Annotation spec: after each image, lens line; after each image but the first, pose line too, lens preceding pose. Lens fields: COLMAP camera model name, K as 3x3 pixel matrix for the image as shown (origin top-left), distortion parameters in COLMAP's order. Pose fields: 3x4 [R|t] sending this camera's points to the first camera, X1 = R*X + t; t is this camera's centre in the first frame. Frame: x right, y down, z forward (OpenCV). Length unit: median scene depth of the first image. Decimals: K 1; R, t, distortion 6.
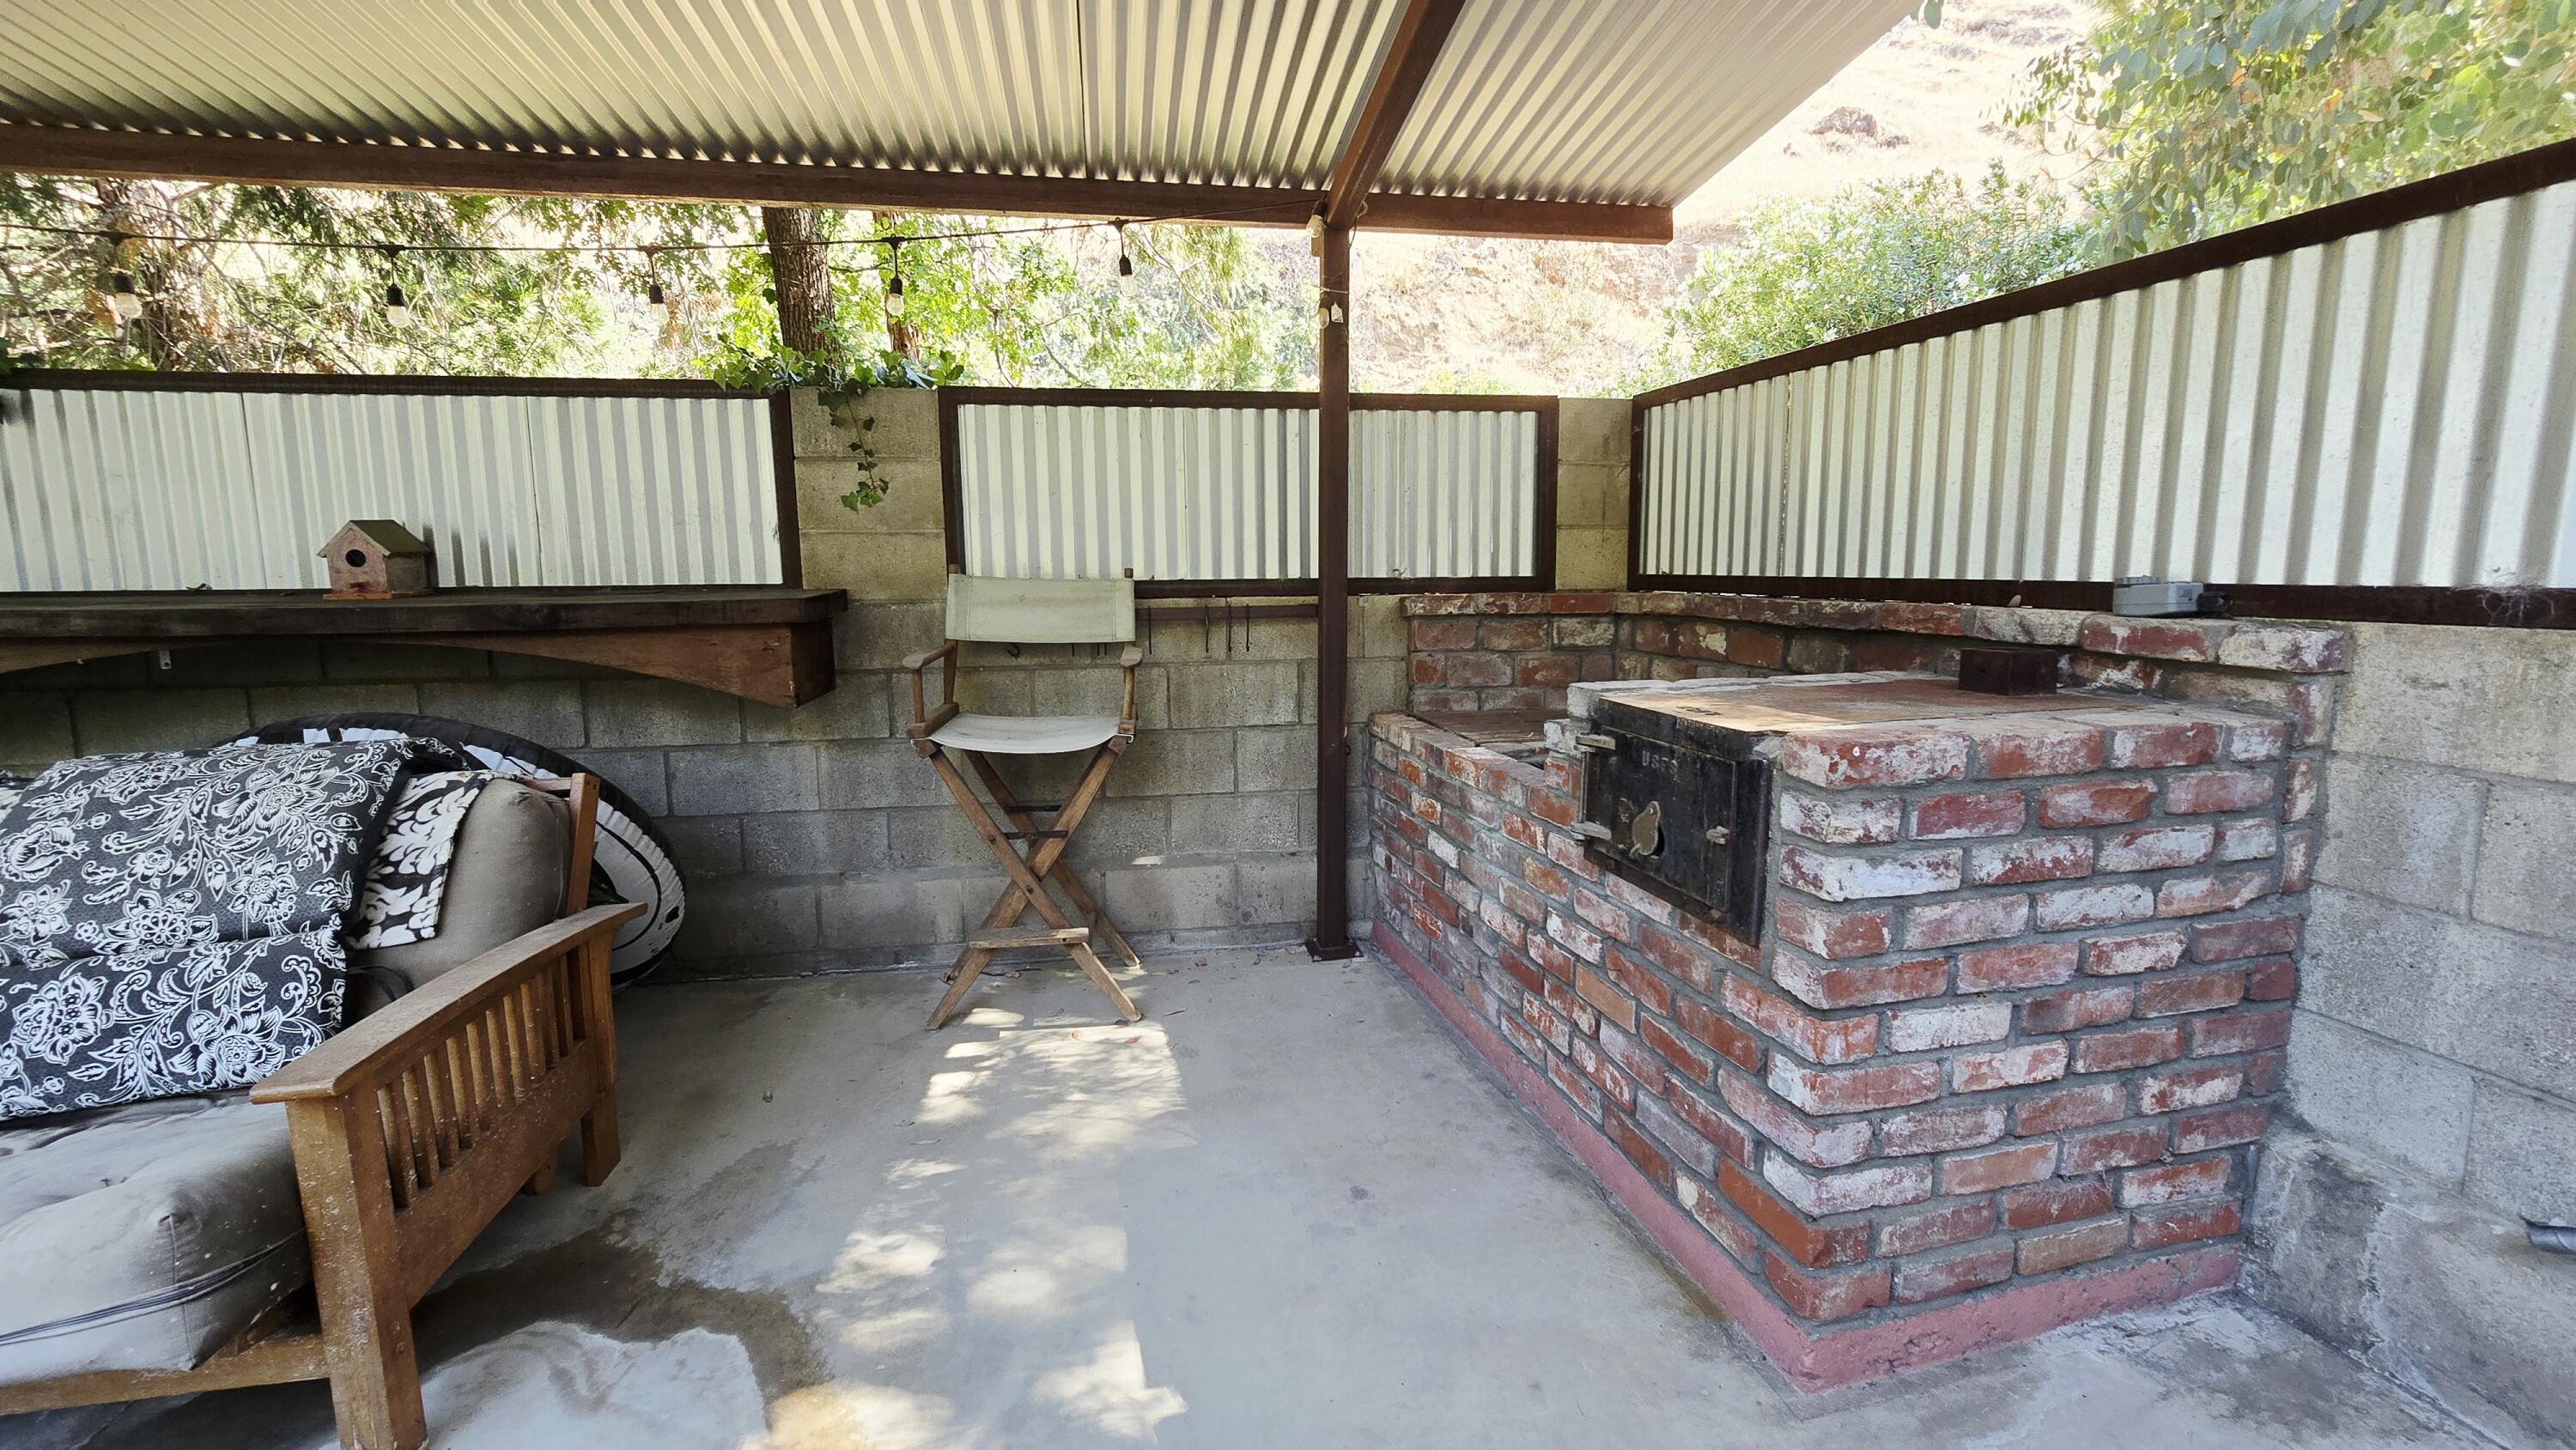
lens RADIAL K [[1034.6, 0, 1293.9], [0, 1034.6, 711.3], [0, 0, 1]] dist [-0.000700, -0.000047]
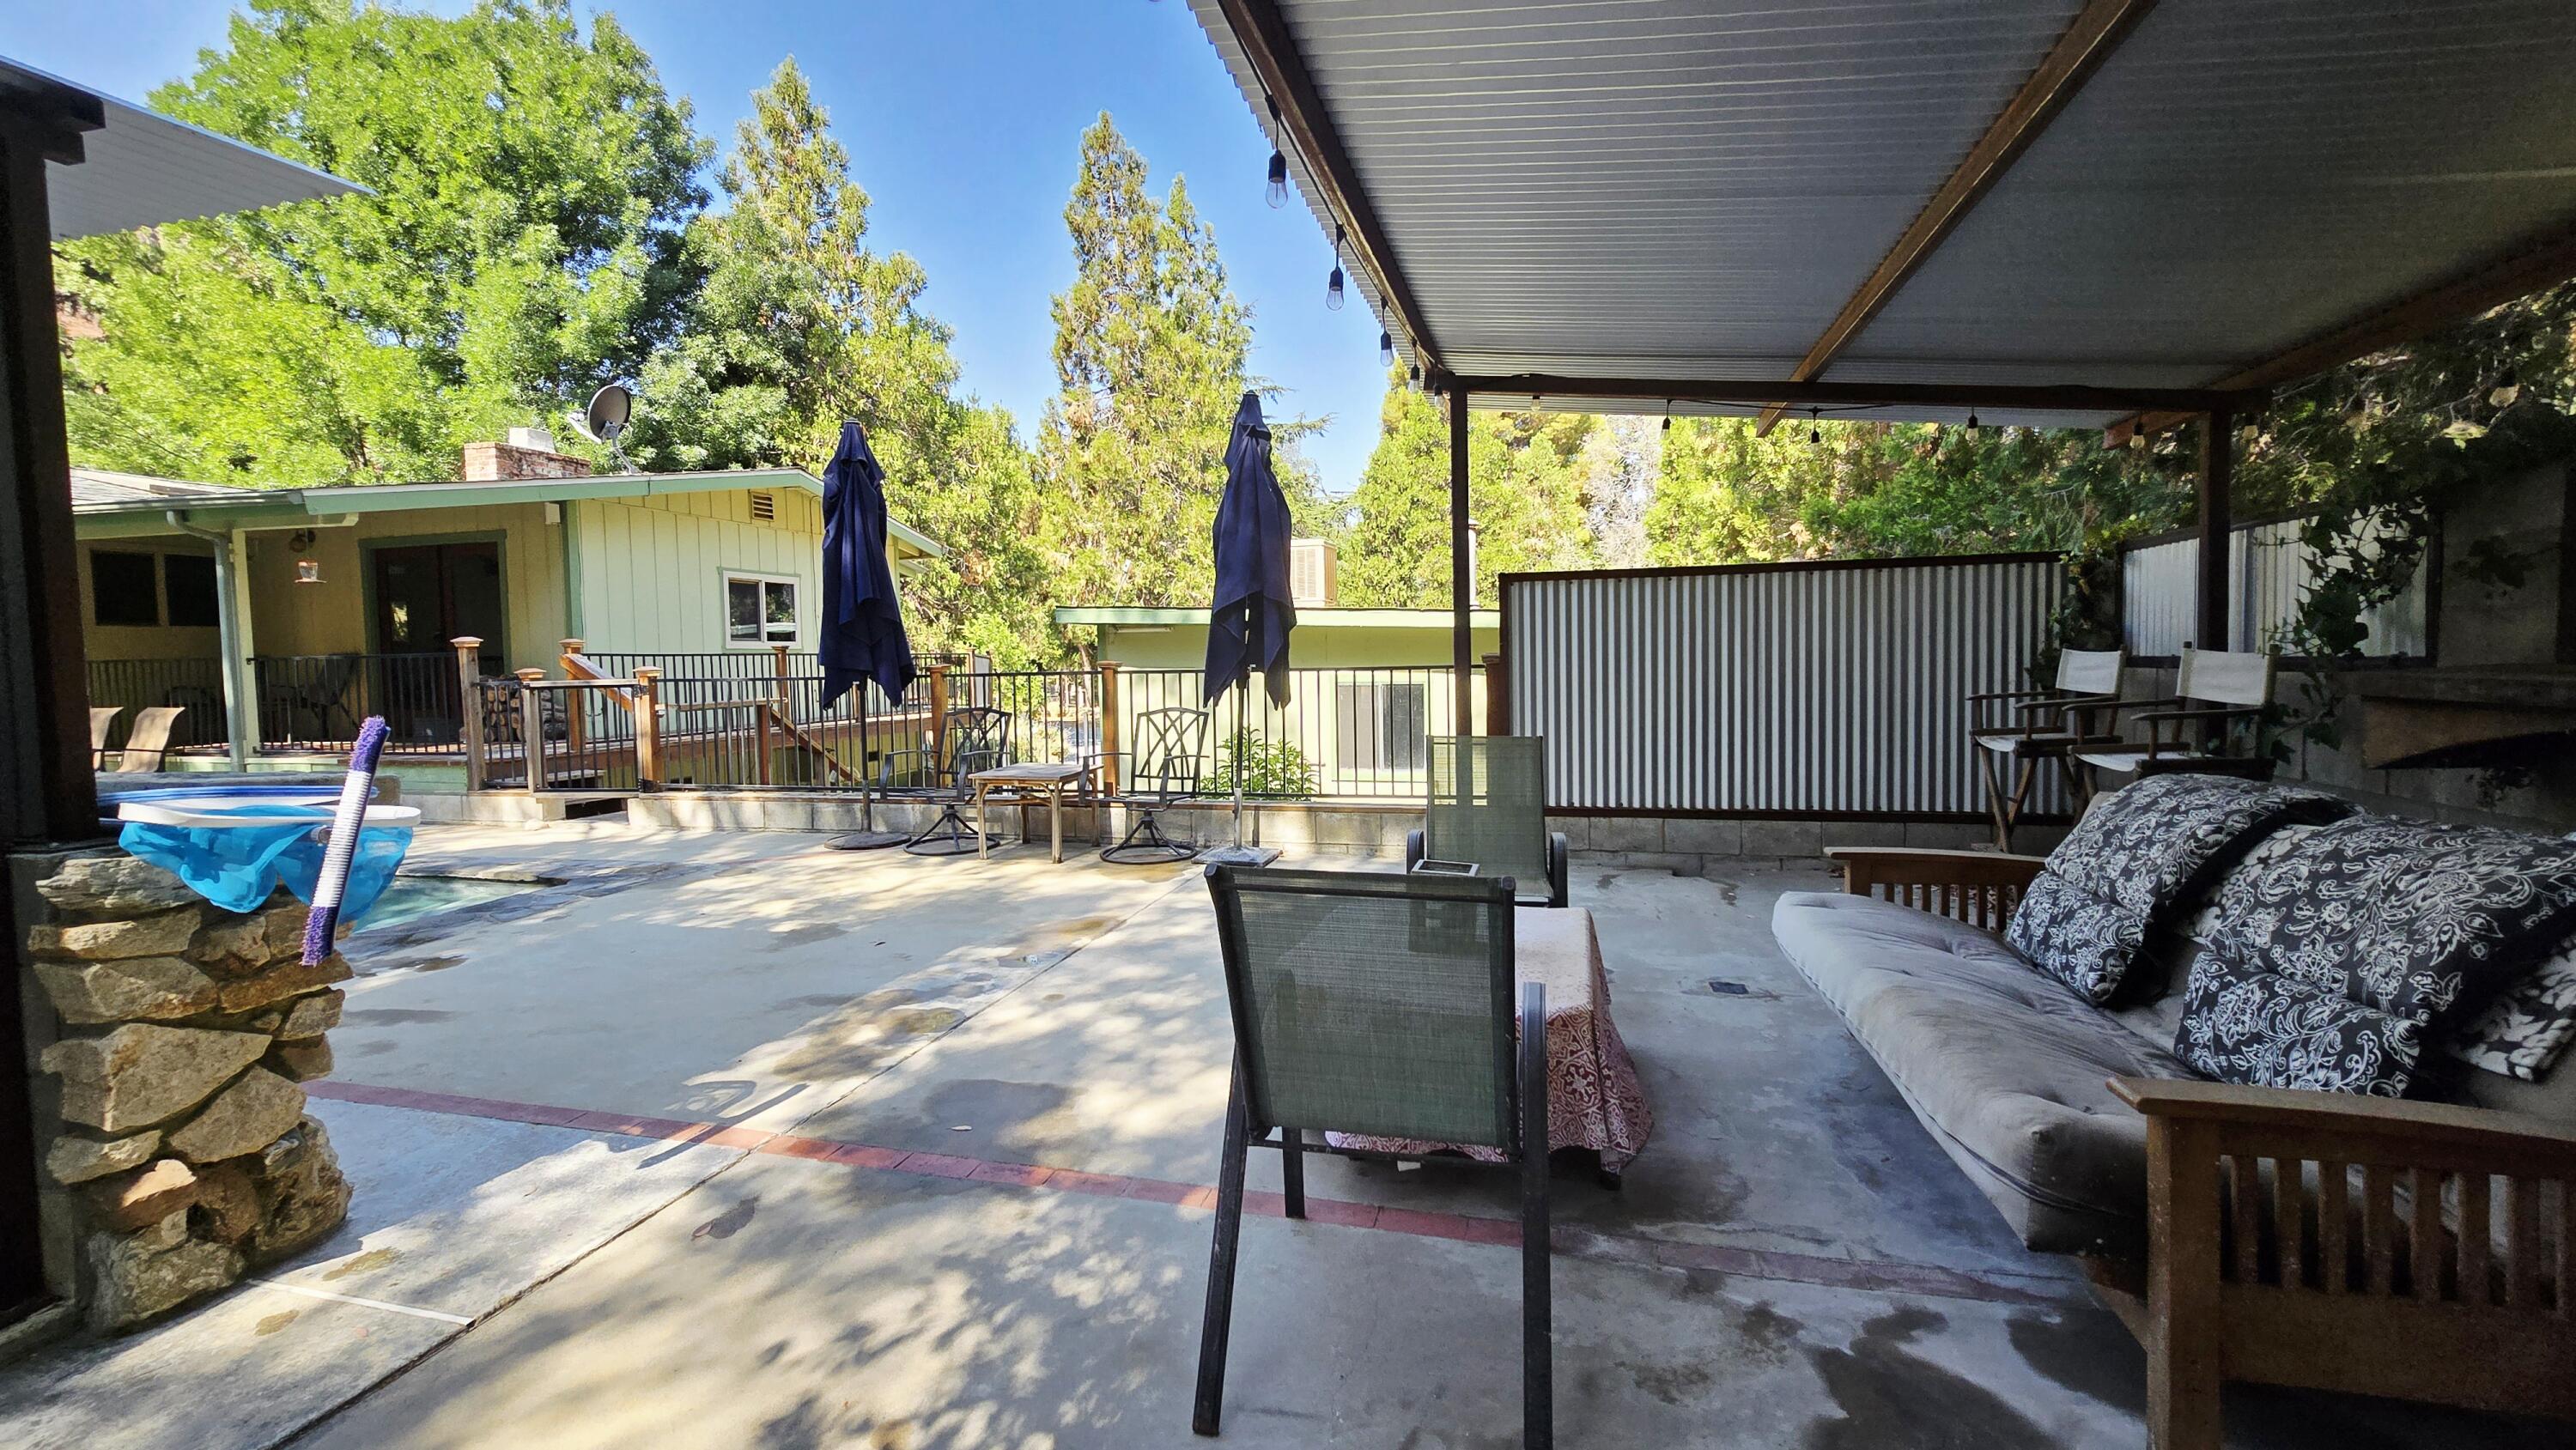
lens RADIAL K [[1034.6, 0, 1292.6], [0, 1034.6, 714.2], [0, 0, 1]] dist [-0.000700, -0.000047]
pose [[-0.416829, 0.060696, -0.906956, 0.368154], [-0.098064, 0.988942, 0.111252, -0.079786], [0.903680, 0.135313, -0.406268, 0.408221]]
